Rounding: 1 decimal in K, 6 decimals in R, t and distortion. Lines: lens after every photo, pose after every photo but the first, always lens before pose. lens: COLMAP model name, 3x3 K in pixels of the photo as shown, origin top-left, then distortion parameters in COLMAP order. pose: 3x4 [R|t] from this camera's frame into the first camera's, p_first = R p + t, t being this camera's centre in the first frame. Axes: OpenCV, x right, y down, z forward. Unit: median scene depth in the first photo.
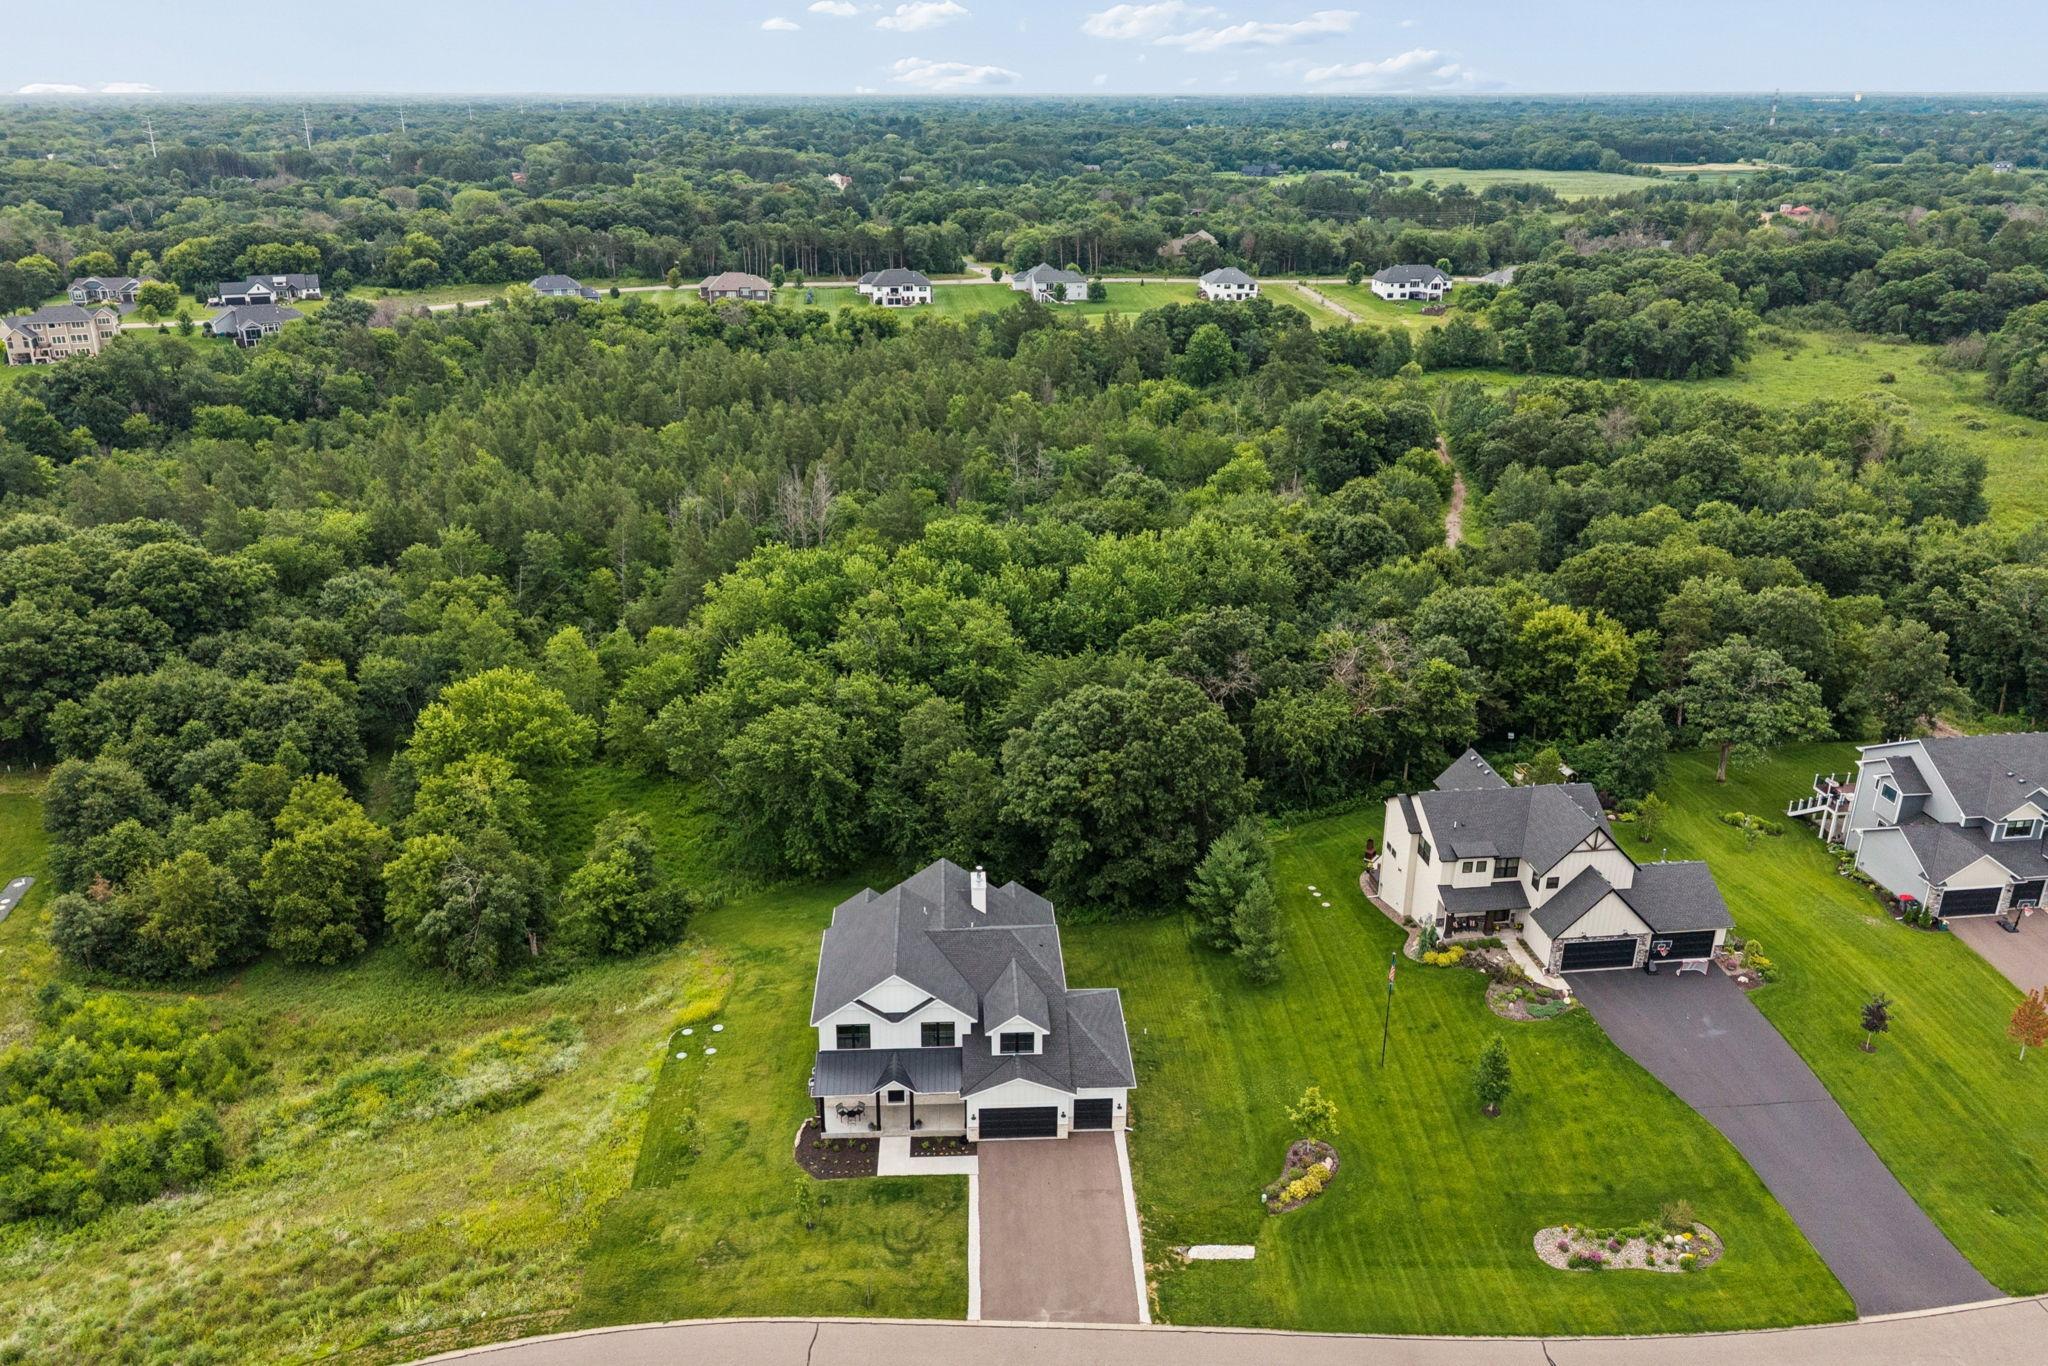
lens RADIAL K [[1430.3, 0, 991.0], [0, 1430.3, 635.4], [0, 0, 1]] dist [0.047392, -0.053122]
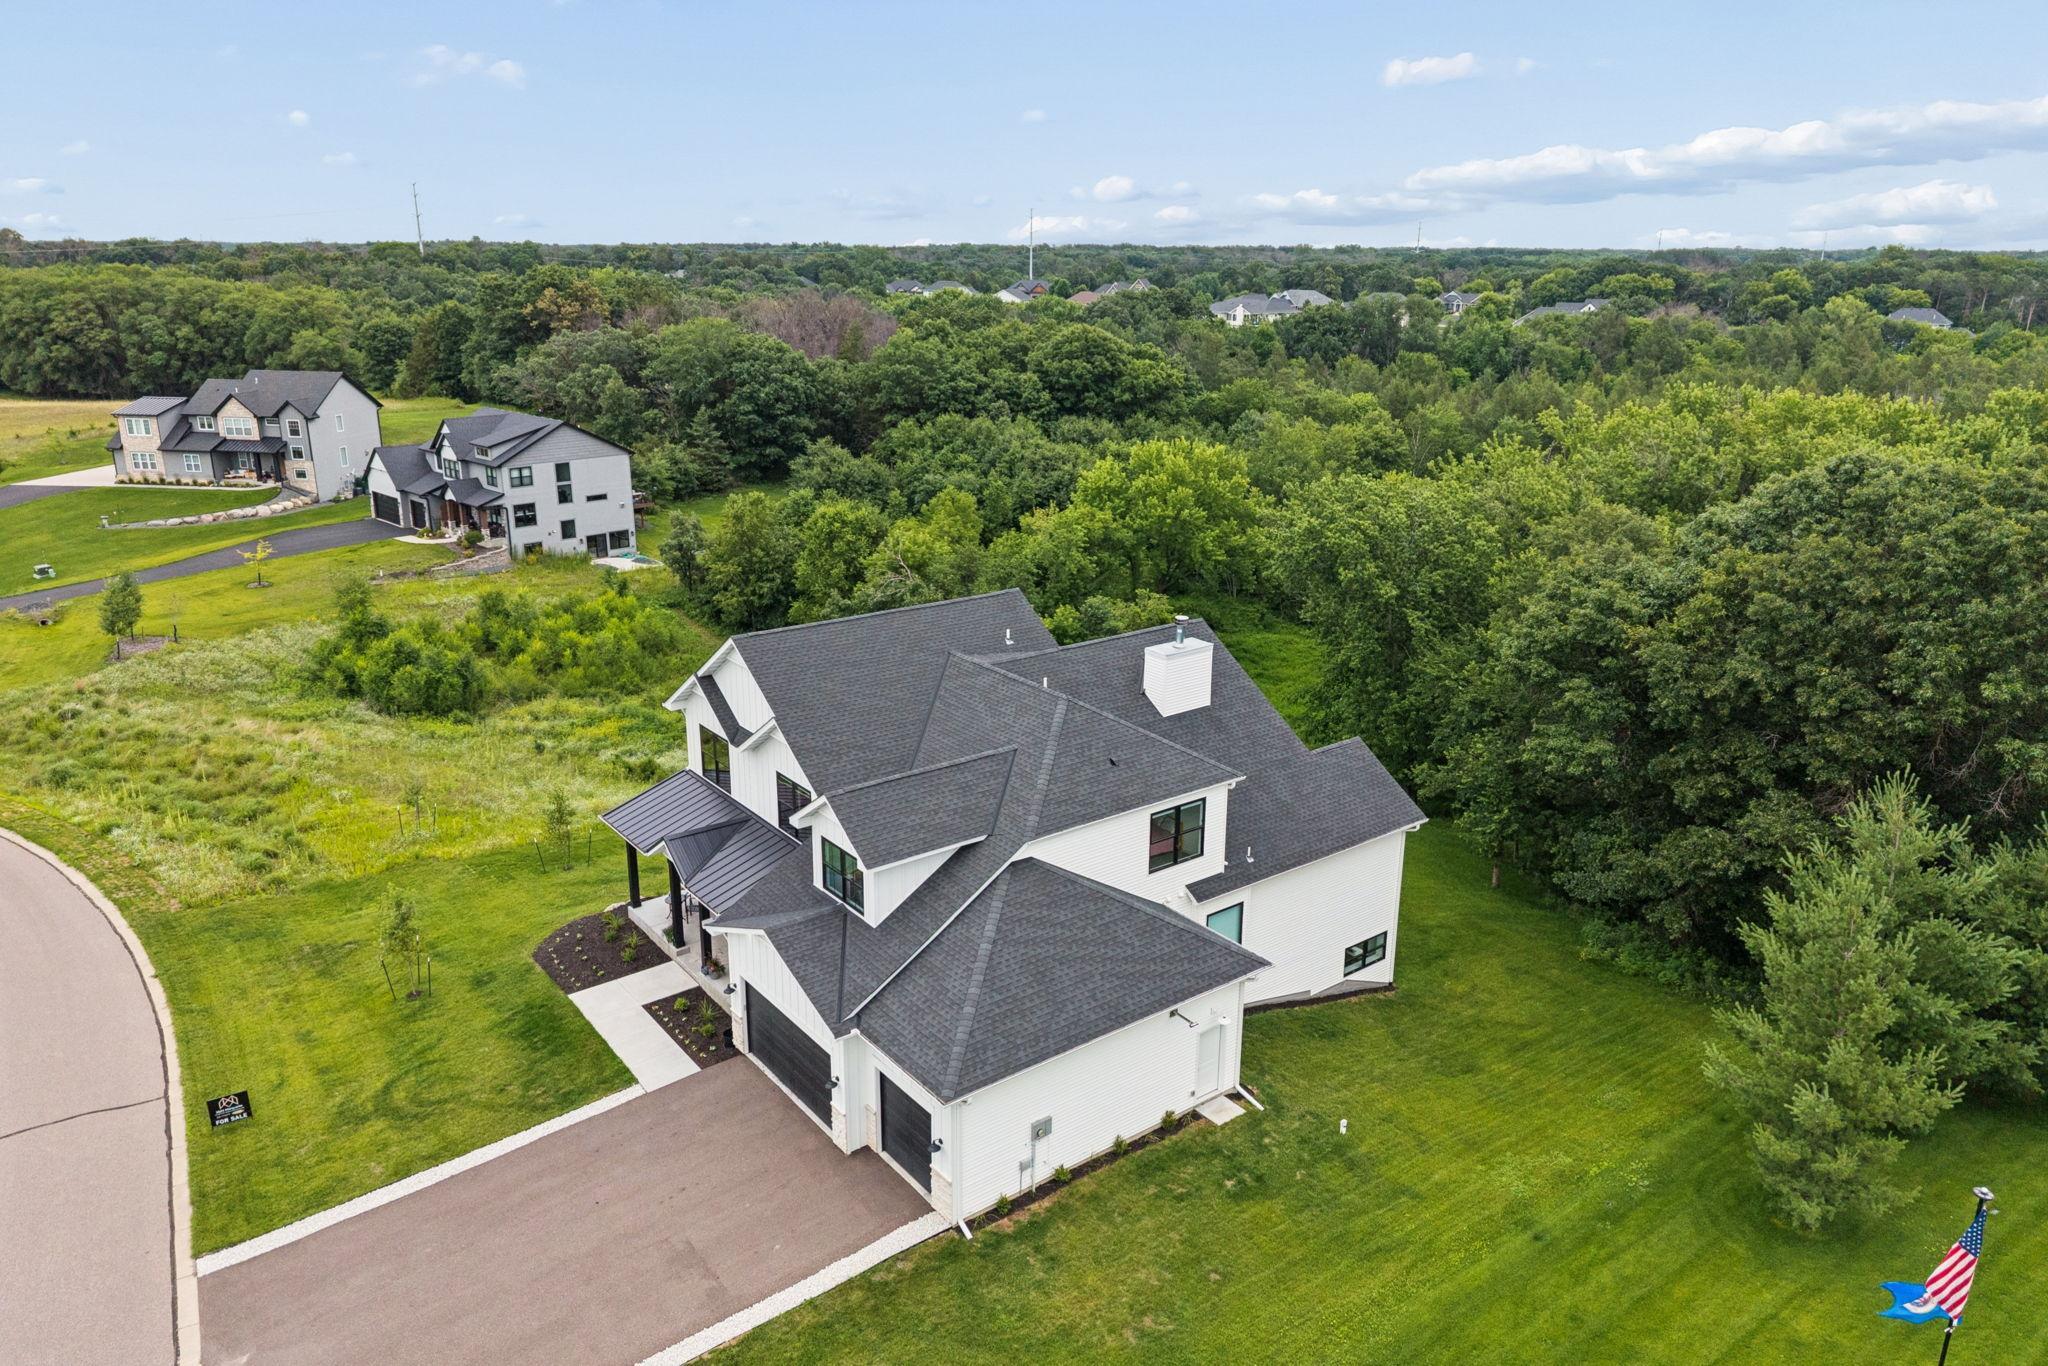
lens RADIAL K [[1369.4, 0, 1029.1], [0, 1369.4, 682.4], [0, 0, 1]] dist [0.055891, -0.051992]
pose [[0.581904, 0.250923, -0.773579, 0.227134], [-0.295925, 0.951334, 0.085979, 0.118839], [0.757506, 0.178890, 0.627839, 0.514649]]
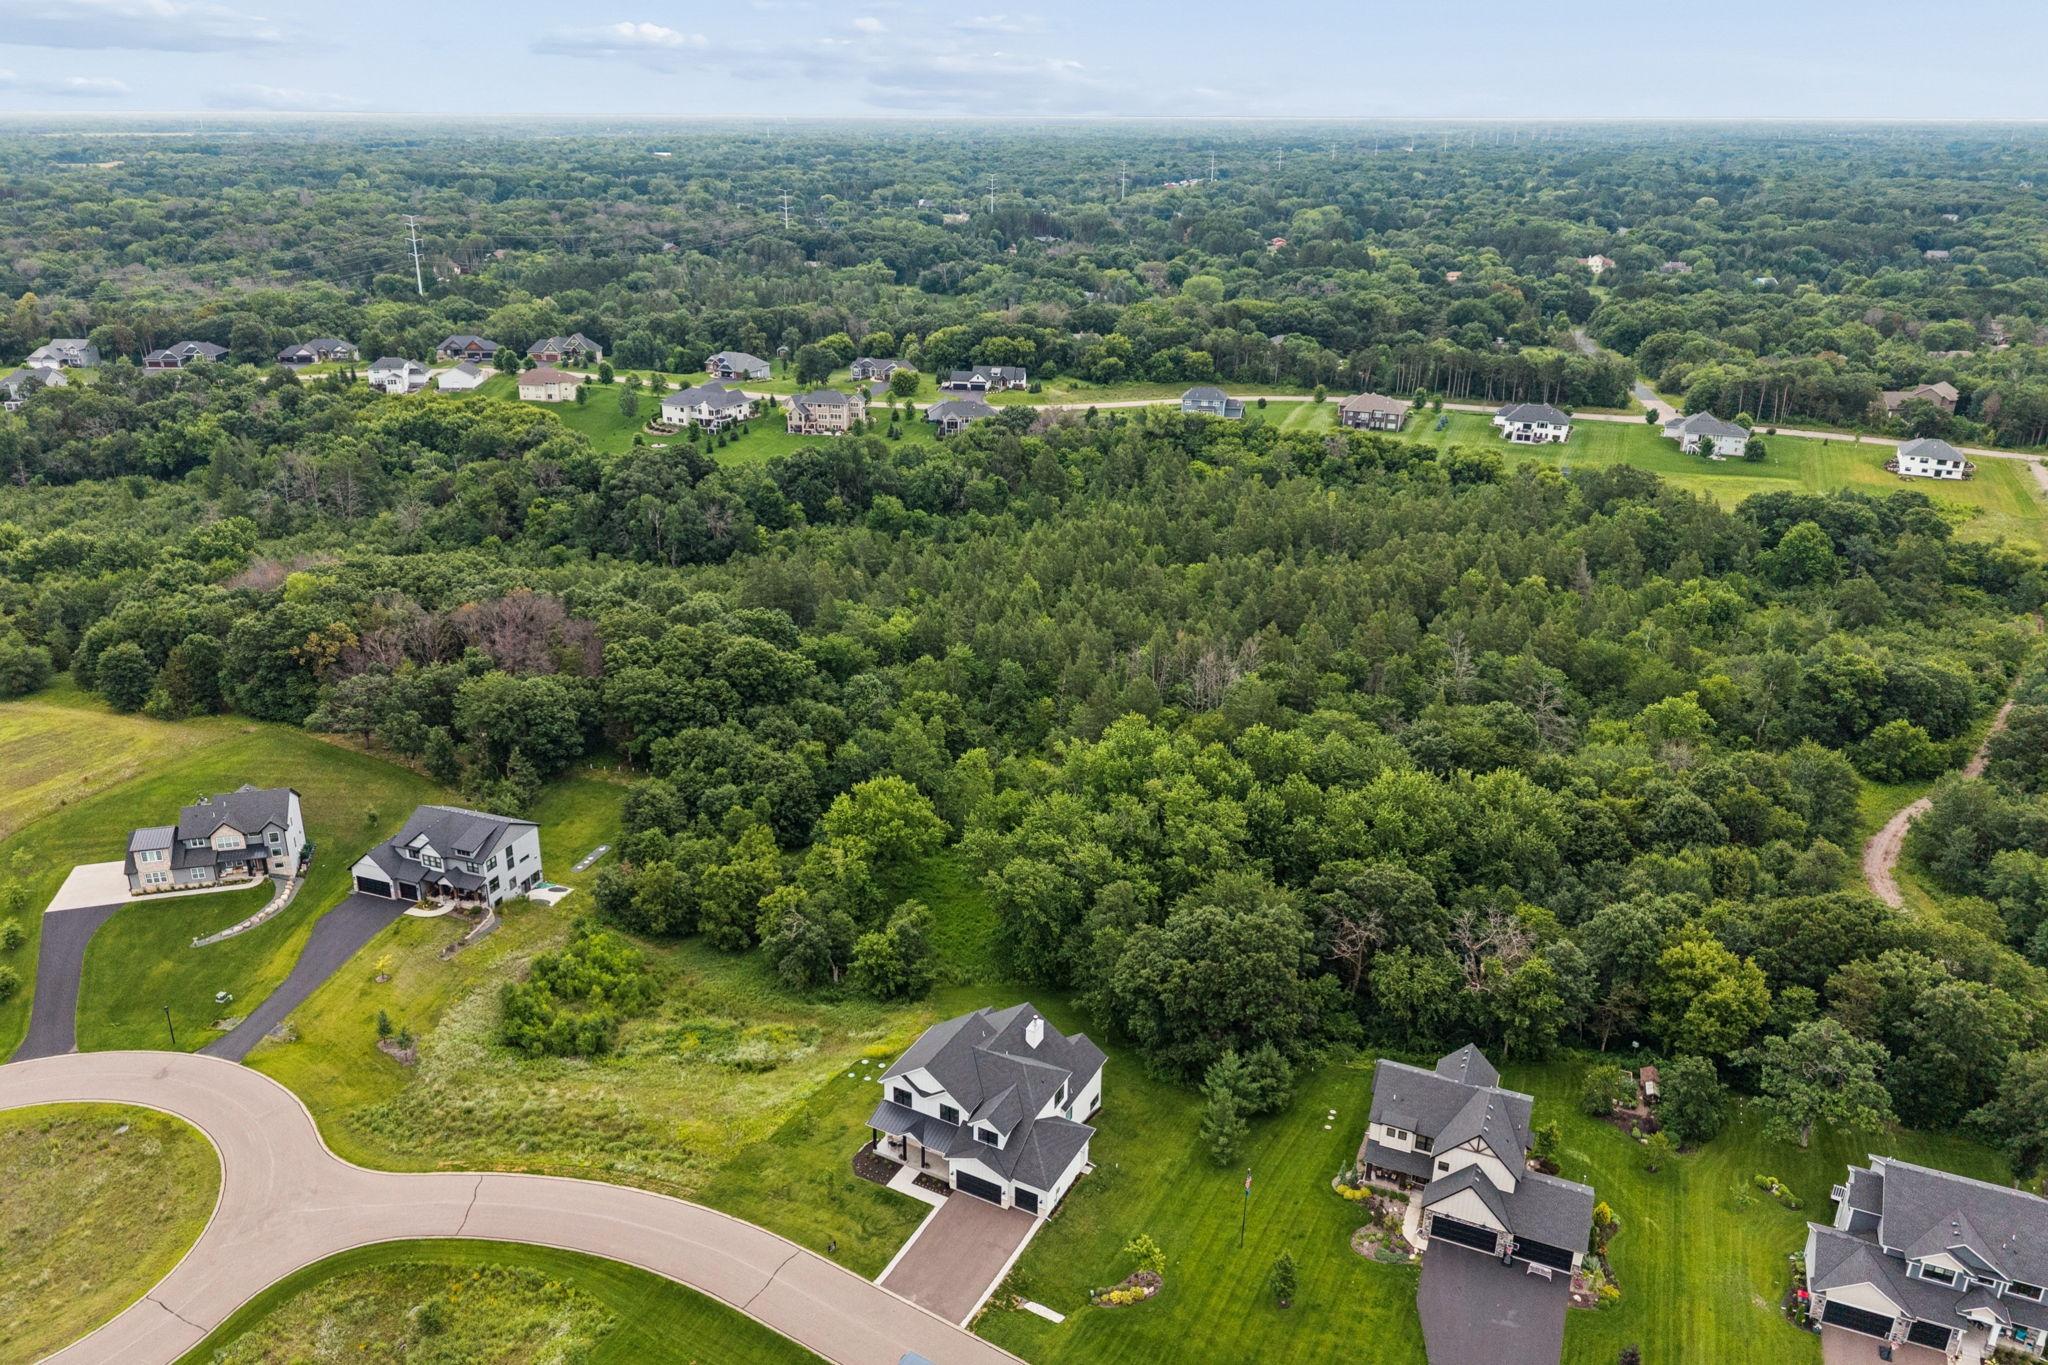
lens RADIAL K [[1443.3, 0, 972.4], [0, 1443.3, 692.9], [0, 0, 1]] dist [0.051355, -0.062355]
pose [[0.856970, 0.193724, -0.477570, 0.425451], [-0.186191, 0.980452, 0.063607, -0.178484], [0.480557, 0.034410, 0.876288, -0.242291]]
